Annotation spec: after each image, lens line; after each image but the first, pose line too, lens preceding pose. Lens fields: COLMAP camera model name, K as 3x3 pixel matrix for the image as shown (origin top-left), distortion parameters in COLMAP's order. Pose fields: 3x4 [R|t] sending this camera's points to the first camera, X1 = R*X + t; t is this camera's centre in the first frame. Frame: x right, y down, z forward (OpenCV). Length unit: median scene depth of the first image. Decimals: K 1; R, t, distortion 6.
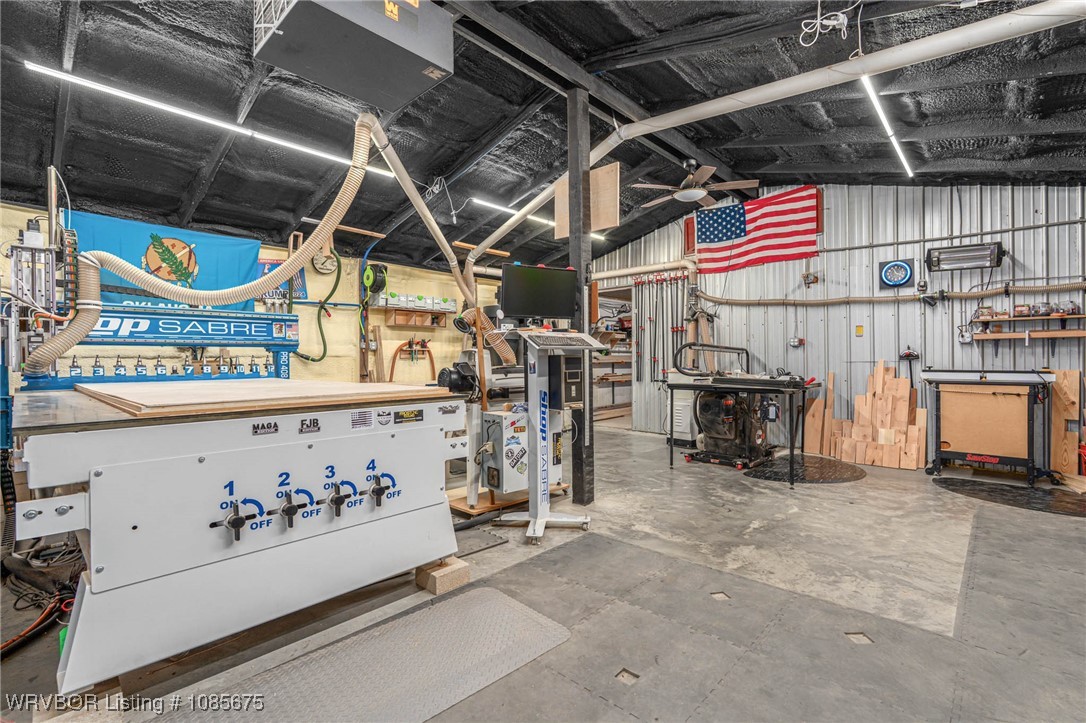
lens RADIAL K [[490.2, 0, 543.7], [0, 490.2, 365.4], [0, 0, 1]] dist [-0.004408, 0.000312]
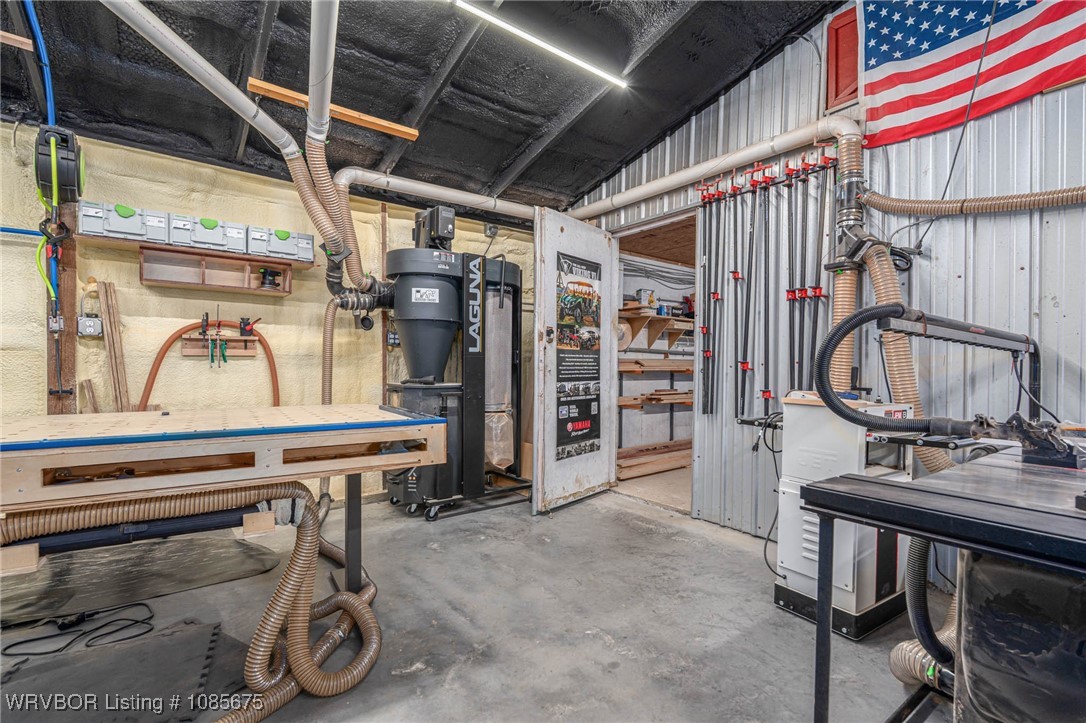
lens RADIAL K [[490.2, 0, 547.2], [0, 490.2, 373.1], [0, 0, 1]] dist [-0.004408, 0.000312]
pose [[0.986242, 0.018570, -0.164261, 0.170728], [-0.017721, 0.999821, 0.006630, -0.008684], [0.164354, -0.003628, 0.986395, 0.740032]]
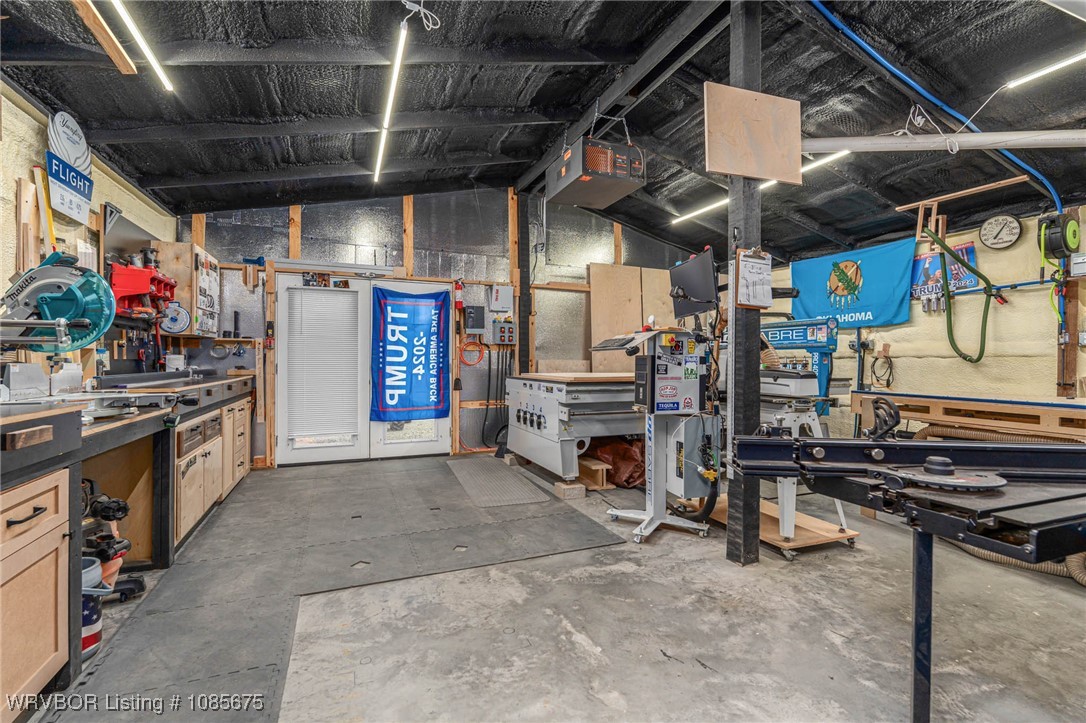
lens RADIAL K [[490.2, 0, 546.0], [0, 490.2, 363.1], [0, 0, 1]] dist [-0.004408, 0.000312]
pose [[-0.413258, 0.010316, -0.910556, 0.610916], [-0.012287, 0.999782, 0.016904, -0.012534], [0.910531, 0.018174, -0.413041, 0.741237]]
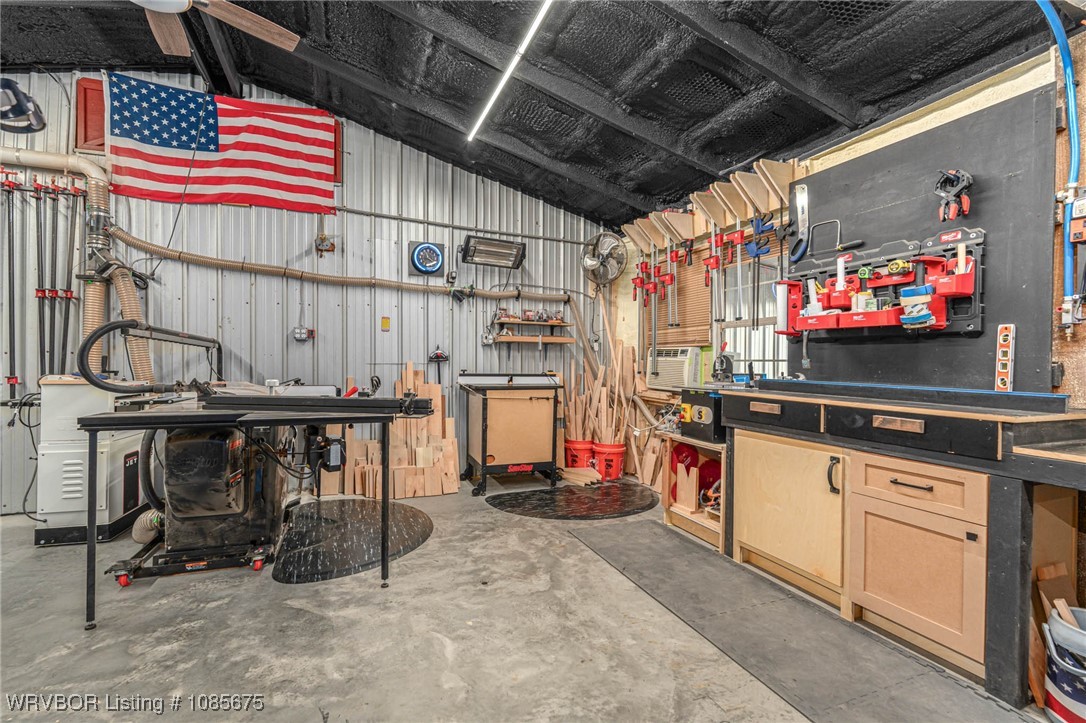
lens RADIAL K [[490.2, 0, 546.2], [0, 490.2, 360.9], [0, 0, 1]] dist [-0.004408, 0.000312]
pose [[0.419924, 0.009058, 0.907514, 0.049860], [-0.003196, 0.999959, -0.008502, -0.006462], [-0.907553, 0.000670, 0.419936, 0.464883]]
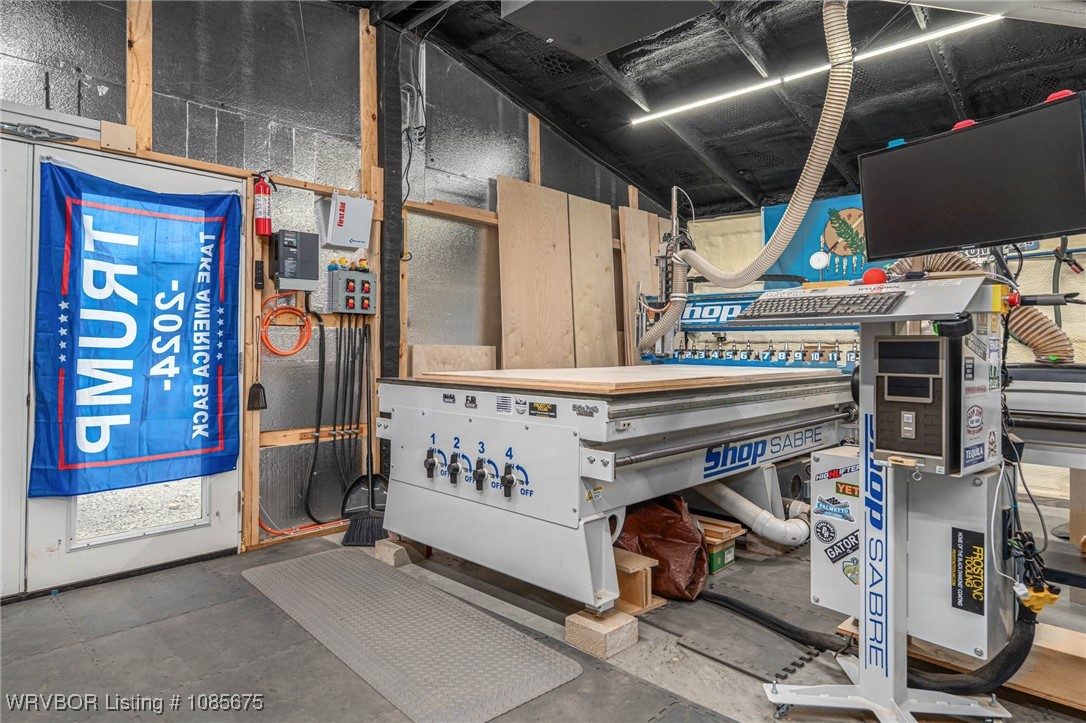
lens RADIAL K [[633.9, 0, 548.9], [0, 633.9, 339.2], [0, 0, 1]] dist [-0.000501, 0.000868]
pose [[-0.015634, -0.004930, -0.999866, 0.356260], [-0.017443, 0.999837, -0.004657, -0.006782], [0.999726, 0.017367, -0.015718, 0.429795]]
